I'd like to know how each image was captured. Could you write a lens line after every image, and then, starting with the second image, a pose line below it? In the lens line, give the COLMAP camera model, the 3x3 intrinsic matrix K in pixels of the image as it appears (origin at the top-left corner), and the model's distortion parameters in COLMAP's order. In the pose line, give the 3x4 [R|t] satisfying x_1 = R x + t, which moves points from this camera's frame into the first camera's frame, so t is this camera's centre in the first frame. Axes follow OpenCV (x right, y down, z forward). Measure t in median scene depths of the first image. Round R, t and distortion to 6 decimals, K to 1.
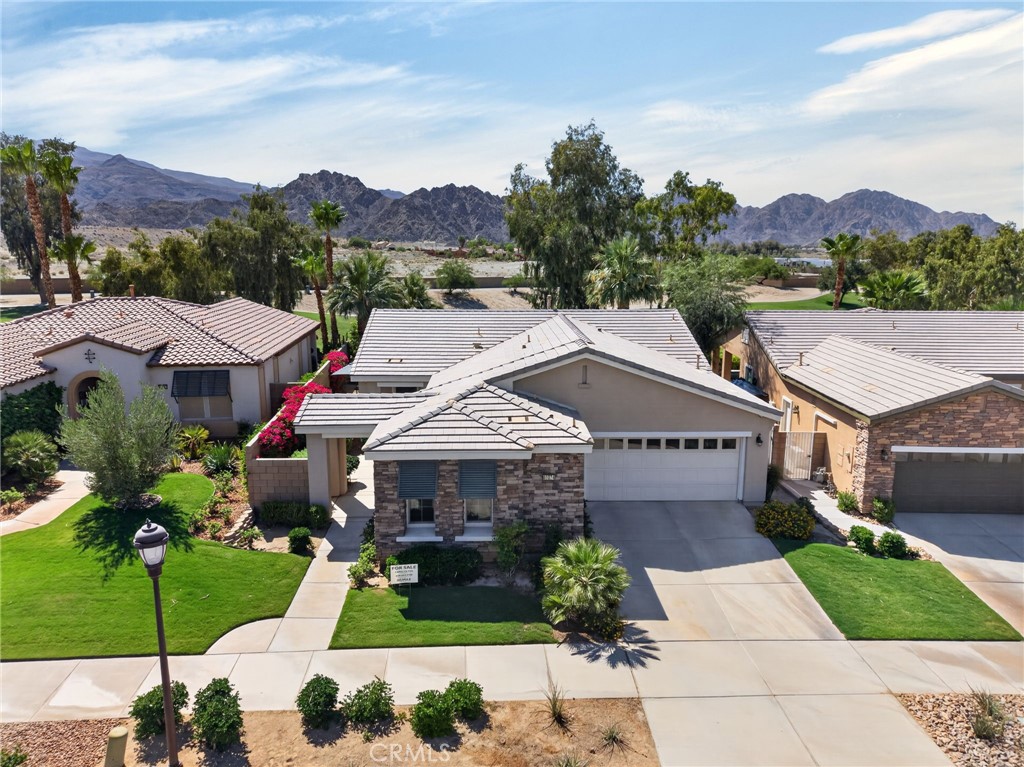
lens RADIAL K [[684.2, 0, 515.4], [0, 684.2, 379.8], [0, 0, 1]] dist [0.034896, -0.035258]
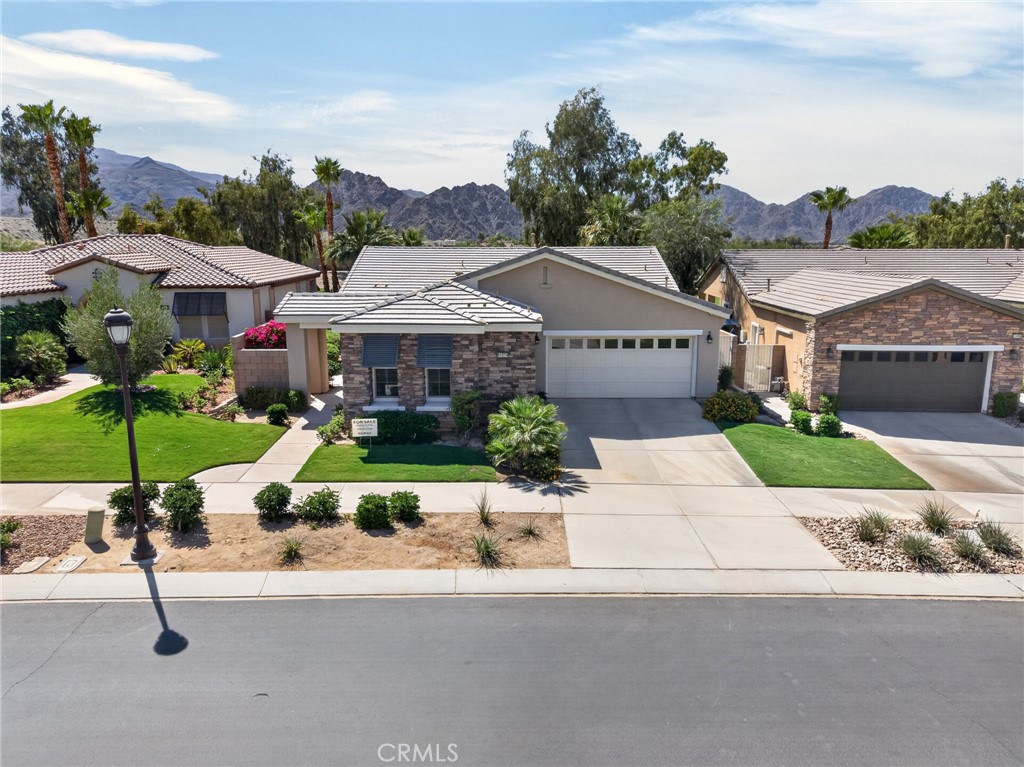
lens RADIAL K [[681.9, 0, 515.2], [0, 681.9, 380.8], [0, 0, 1]] dist [0.048916, -0.055884]
pose [[0.999515, 0.001343, -0.031117, 0.085910], [-0.001260, 0.999996, 0.002674, 0.151423], [0.031121, -0.002634, 0.999512, -0.071179]]
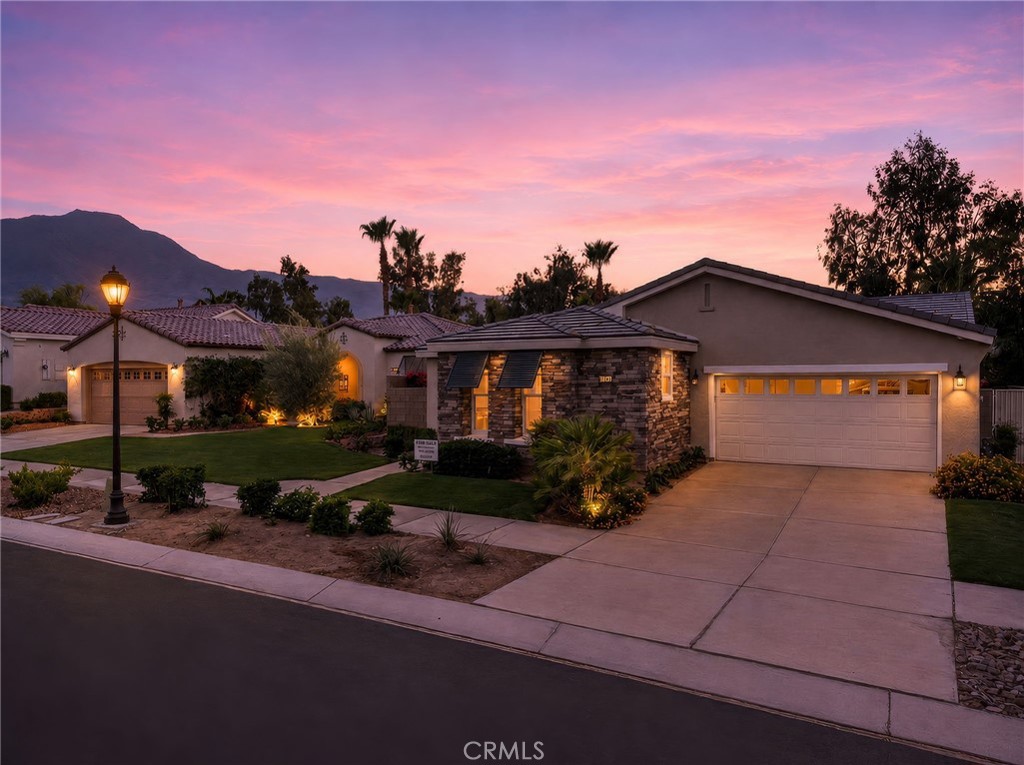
lens RADIAL K [[705.0, 0, 512.0], [0, 705.0, 382.5], [0, 0, 1]] dist [0.045569, -0.060720]
pose [[0.844795, -0.009565, -0.535005, 0.358343], [-0.086910, 0.984111, -0.154830, 0.247787], [0.527985, 0.177297, 0.830540, 0.161141]]
